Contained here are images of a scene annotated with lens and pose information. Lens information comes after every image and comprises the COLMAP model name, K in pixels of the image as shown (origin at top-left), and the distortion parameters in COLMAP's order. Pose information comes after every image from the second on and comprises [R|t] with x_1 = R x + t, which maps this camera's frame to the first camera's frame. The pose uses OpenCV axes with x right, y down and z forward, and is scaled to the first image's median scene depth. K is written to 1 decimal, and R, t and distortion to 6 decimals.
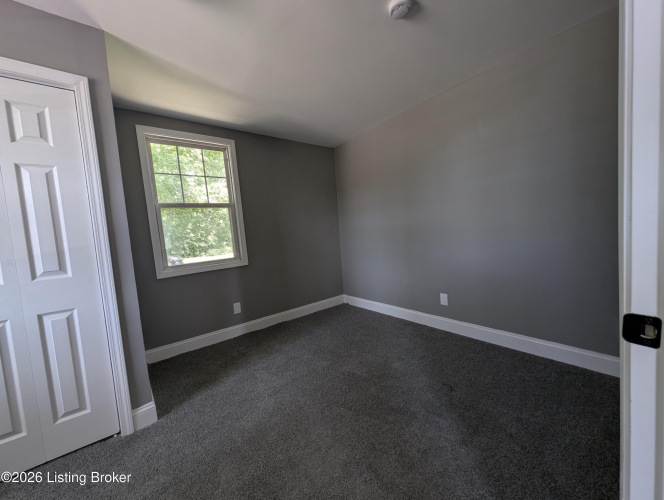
lens RADIAL K [[248.3, 0, 332.0], [0, 248.3, 250.0], [0, 0, 1]] dist [0.002711, -0.002471]
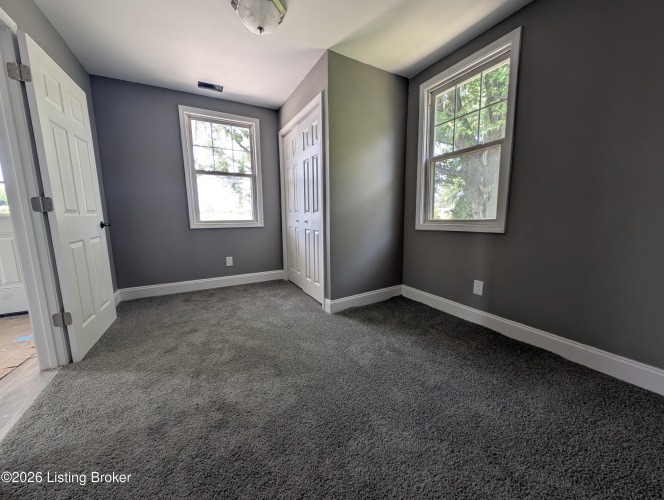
lens RADIAL K [[248.3, 0, 332.0], [0, 248.3, 250.0], [0, 0, 1]] dist [0.002711, -0.002471]
pose [[-0.166484, 0.220849, -0.960994, 0.424378], [-0.044840, 0.971891, 0.231122, -0.032032], [0.985024, 0.081569, -0.151901, 0.741785]]
